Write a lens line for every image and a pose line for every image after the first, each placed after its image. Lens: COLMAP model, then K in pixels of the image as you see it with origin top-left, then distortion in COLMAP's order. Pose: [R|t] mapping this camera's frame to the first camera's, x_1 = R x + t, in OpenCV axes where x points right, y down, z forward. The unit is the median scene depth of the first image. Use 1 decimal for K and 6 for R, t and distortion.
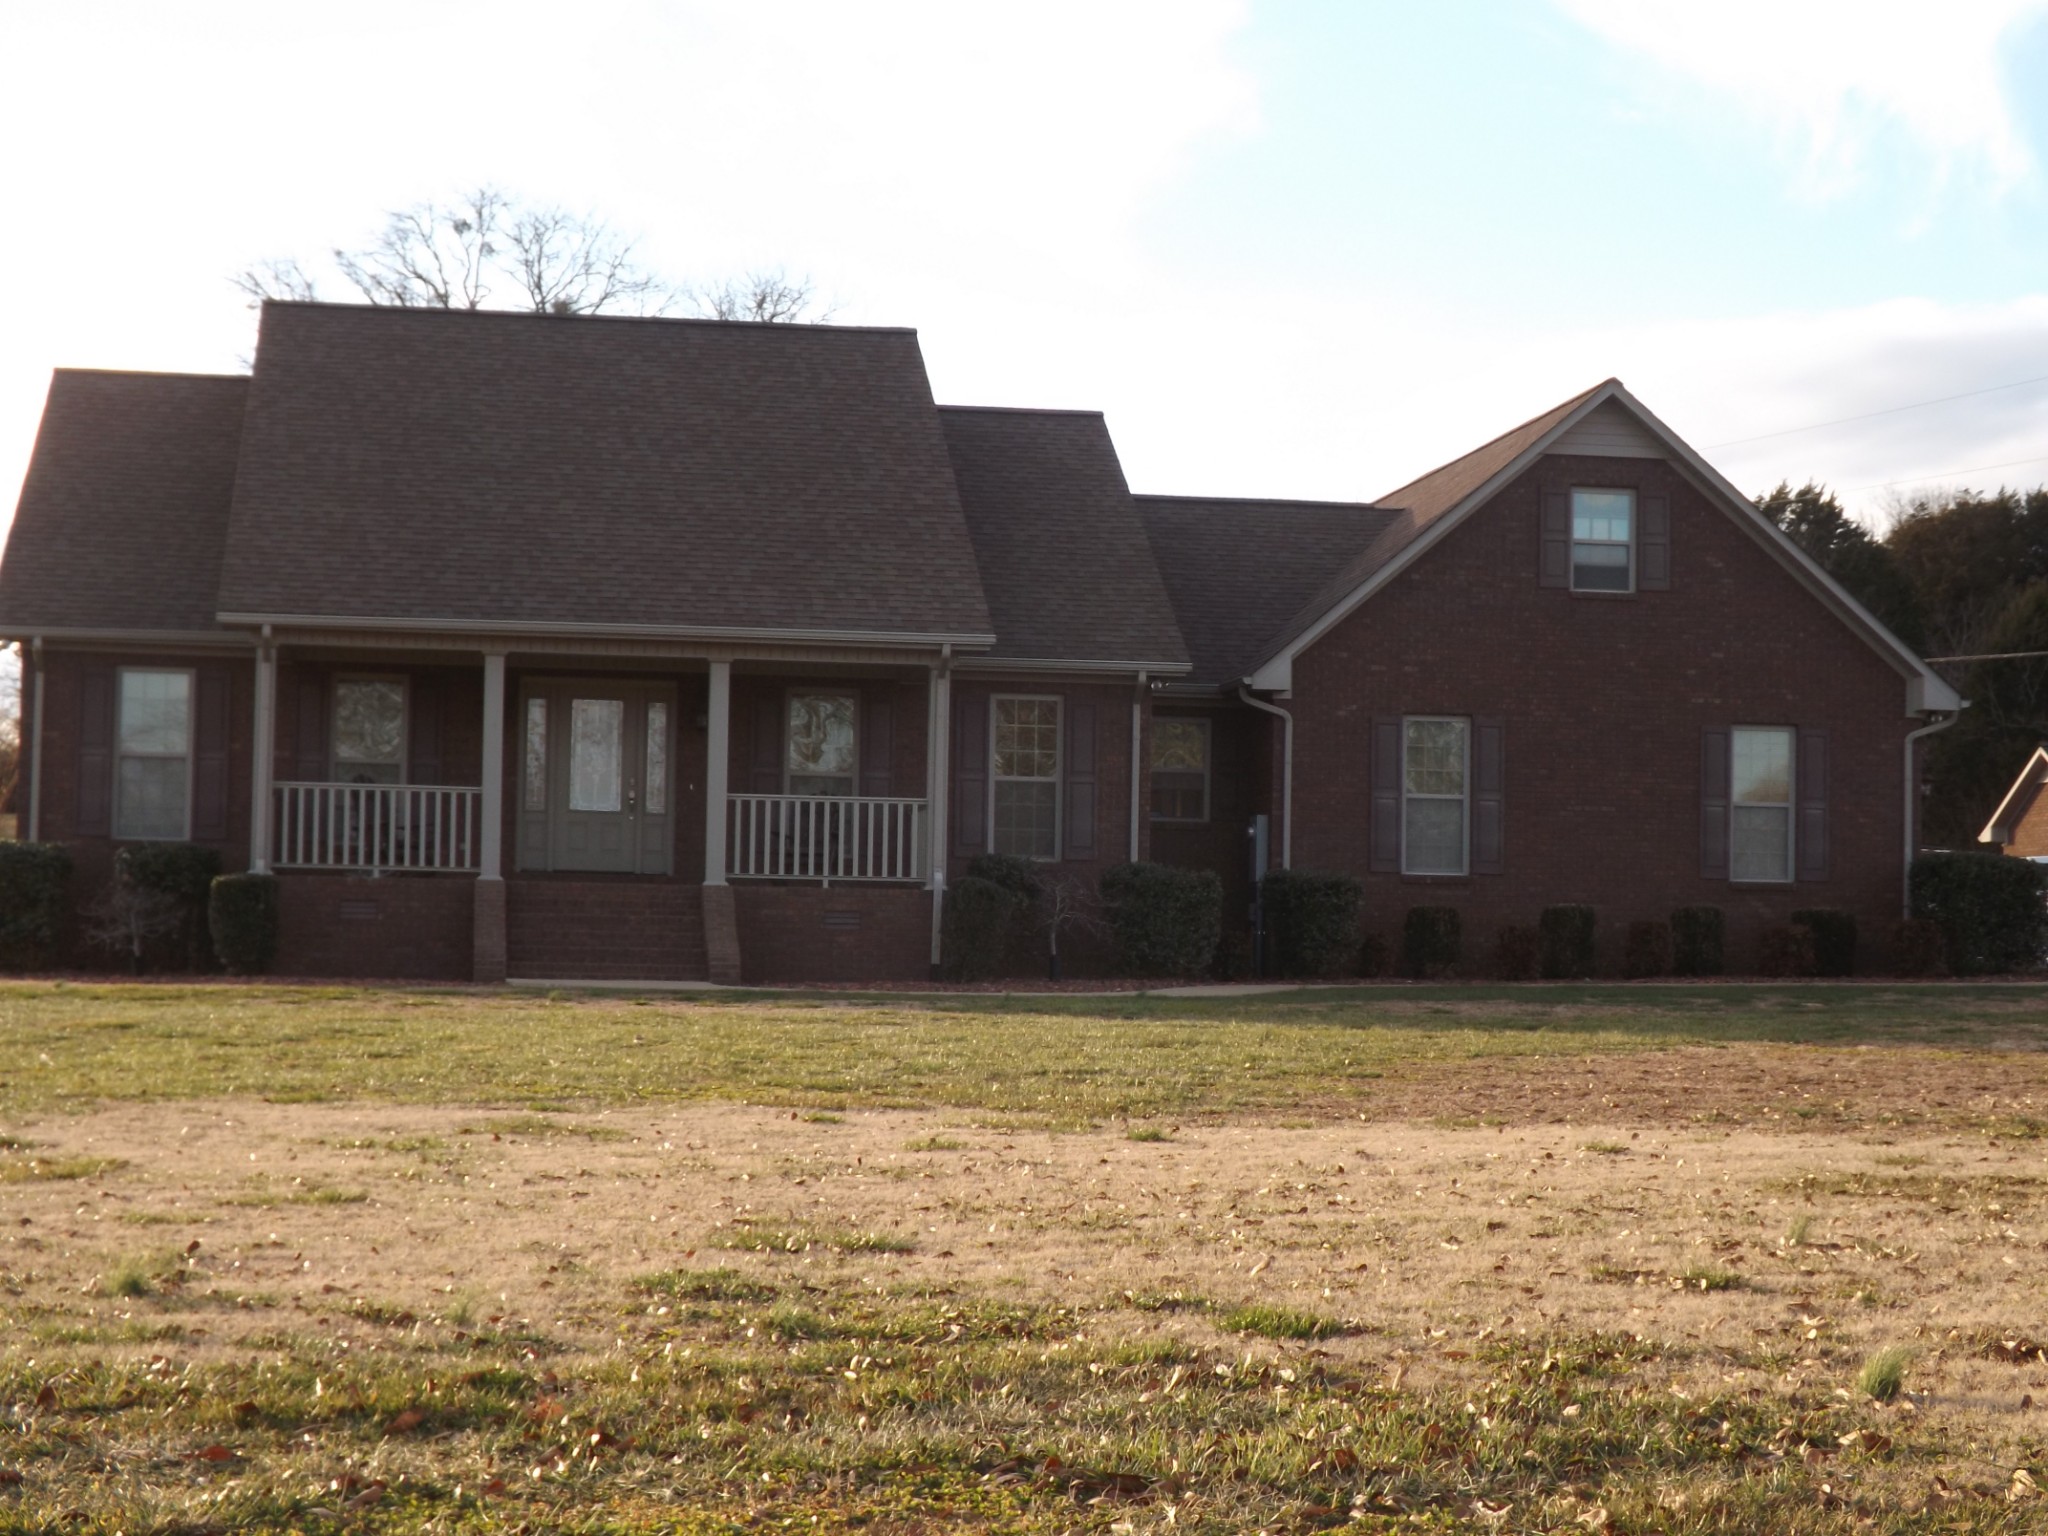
lens RADIAL K [[3432.2, 0, 1019.7], [0, 3432.2, 770.9], [0, 0, 1]] dist [-0.050185, 0.032979]
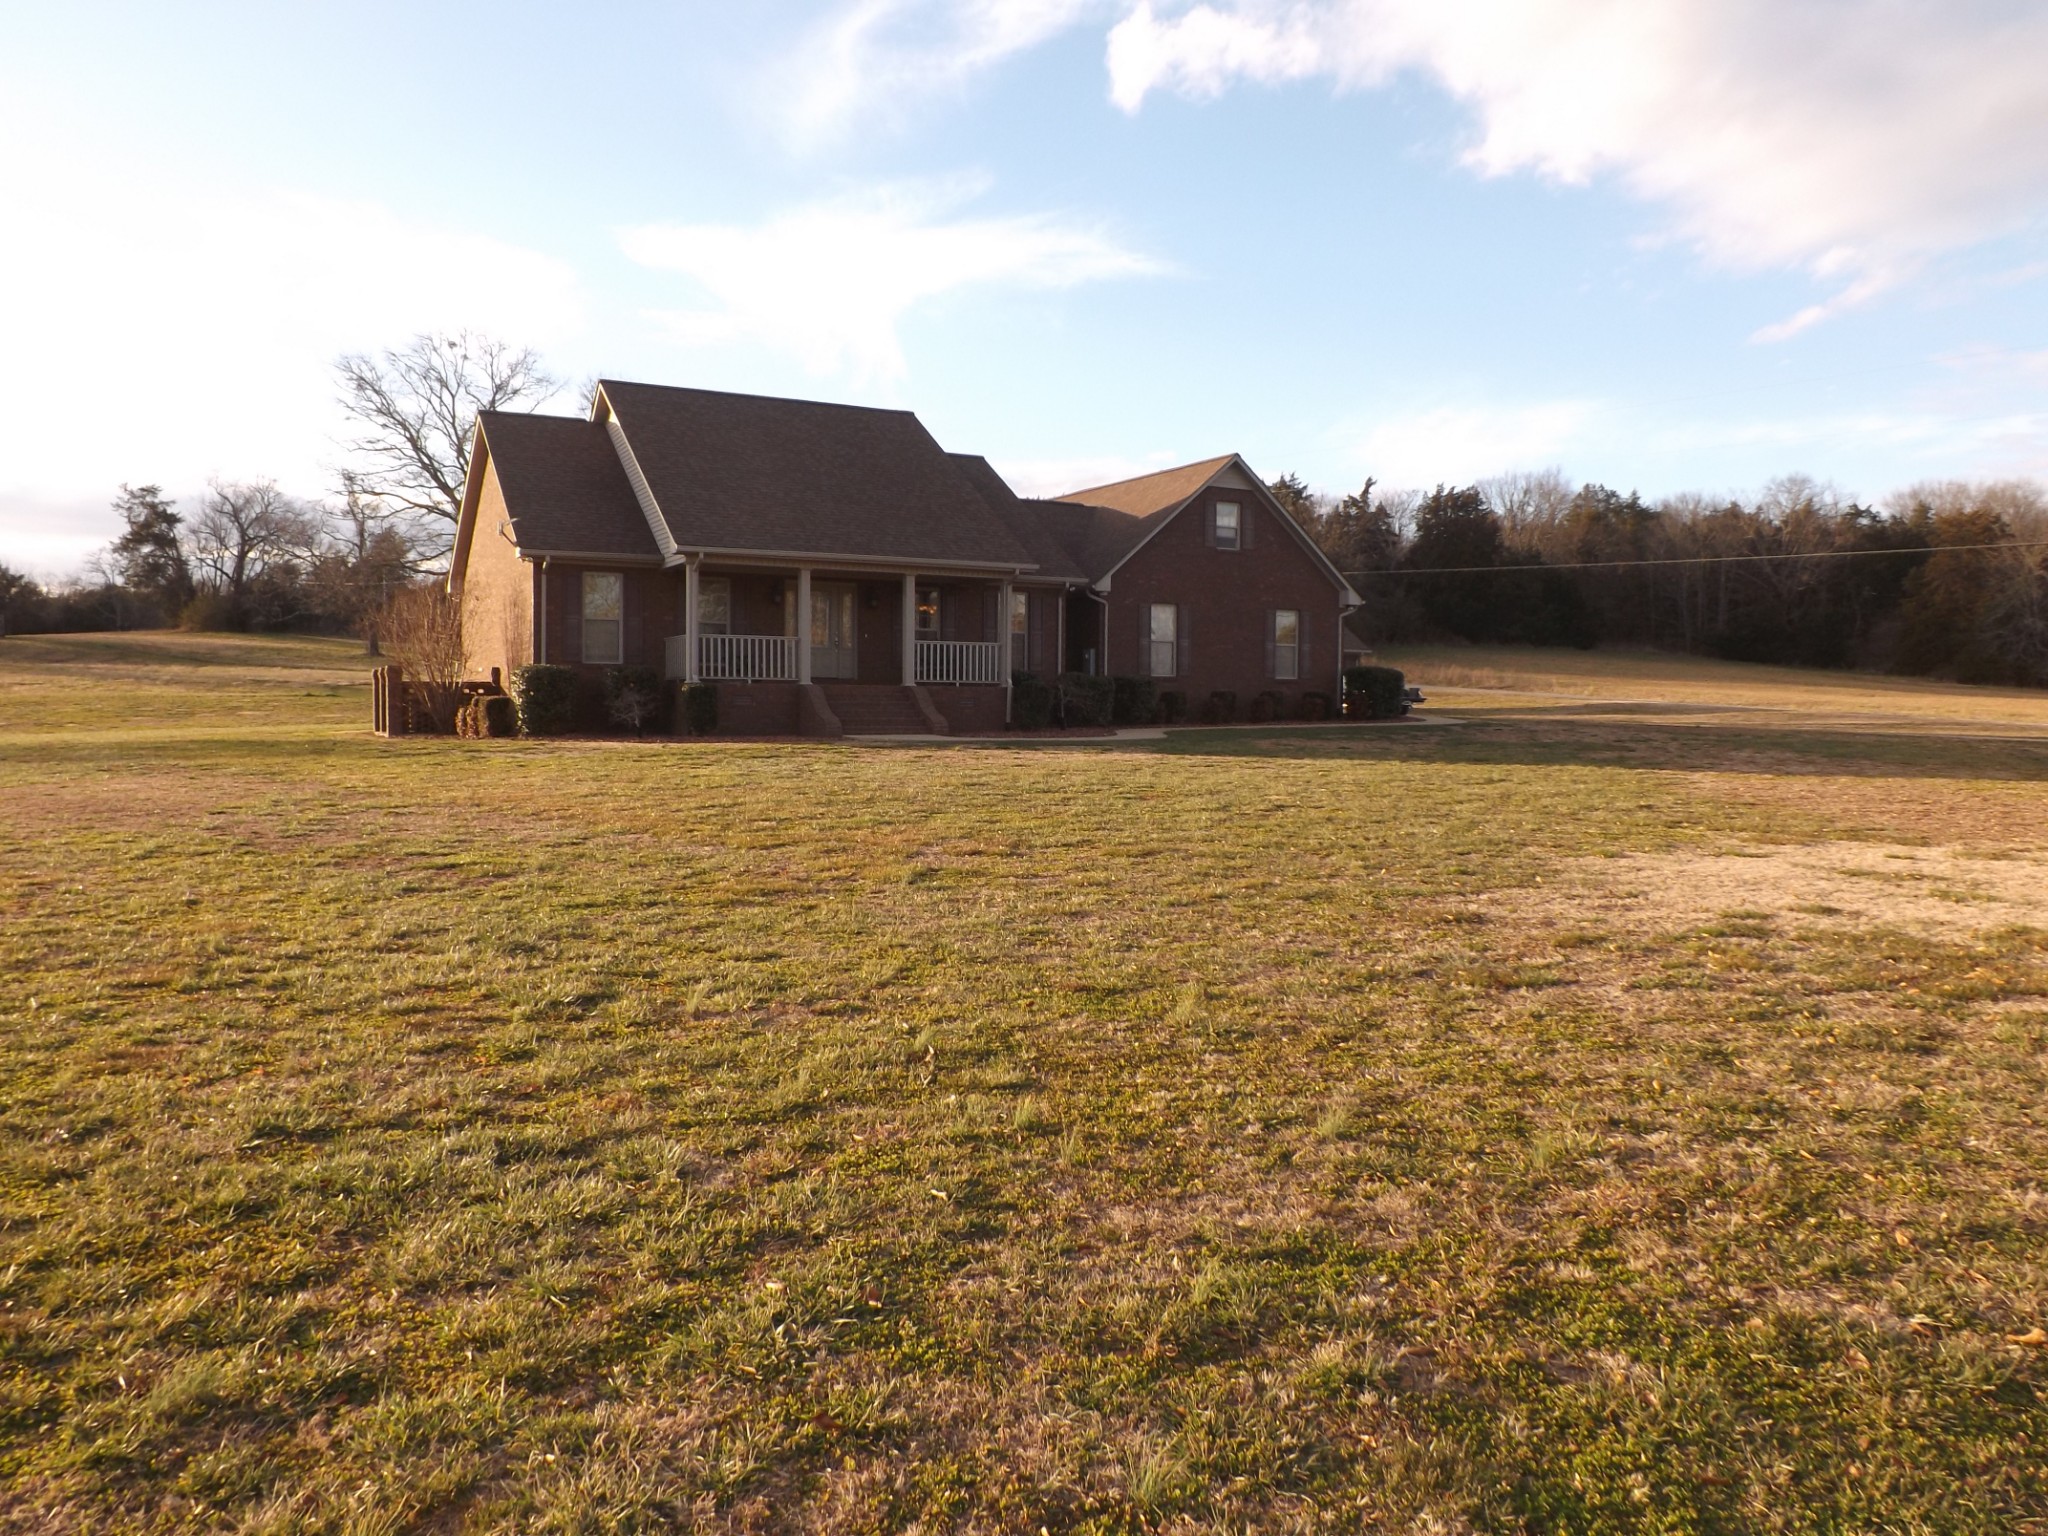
lens RADIAL K [[1464.6, 0, 1026.8], [0, 1464.6, 756.6], [0, 0, 1]] dist [-0.062833, 0.008724]
pose [[0.937371, -0.024806, 0.347448, -0.300133], [-0.009608, 0.995240, 0.096977, -0.008997], [-0.348200, -0.094241, 0.932671, 0.149661]]
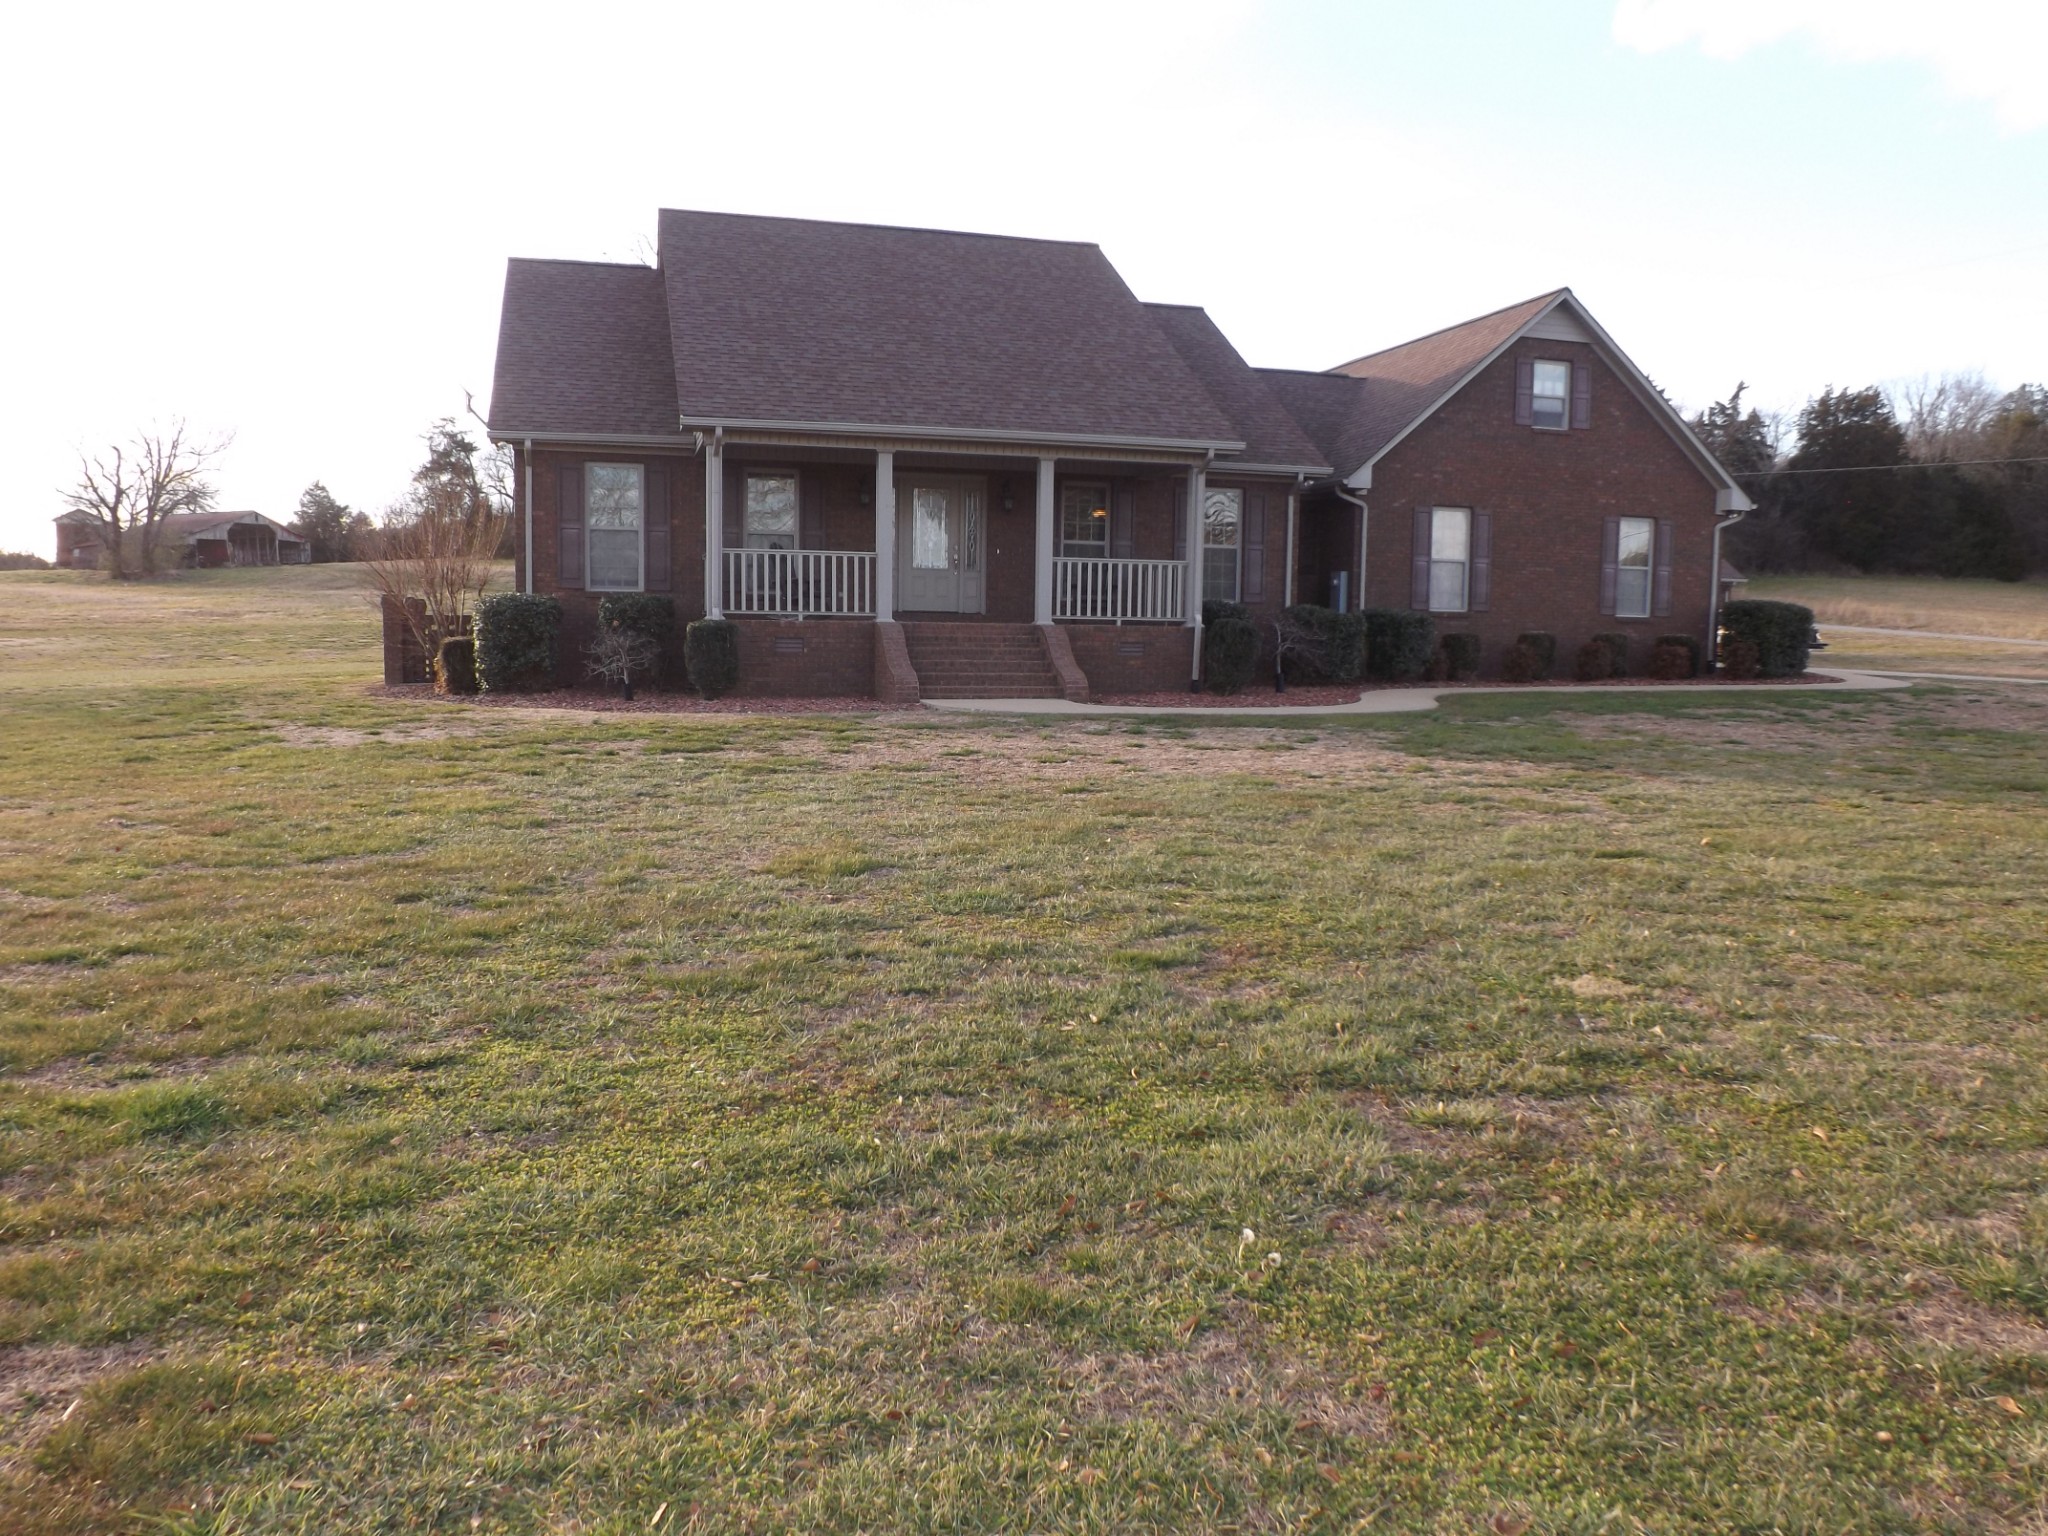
lens RADIAL K [[1449.7, 0, 1002.2], [0, 1449.7, 766.3], [0, 0, 1]] dist [-0.101594, 0.053933]
pose [[0.993283, -0.014673, 0.114775, -0.159143], [-0.003325, 0.987897, 0.155073, -0.000362], [-0.115662, -0.154413, 0.981213, 0.389090]]
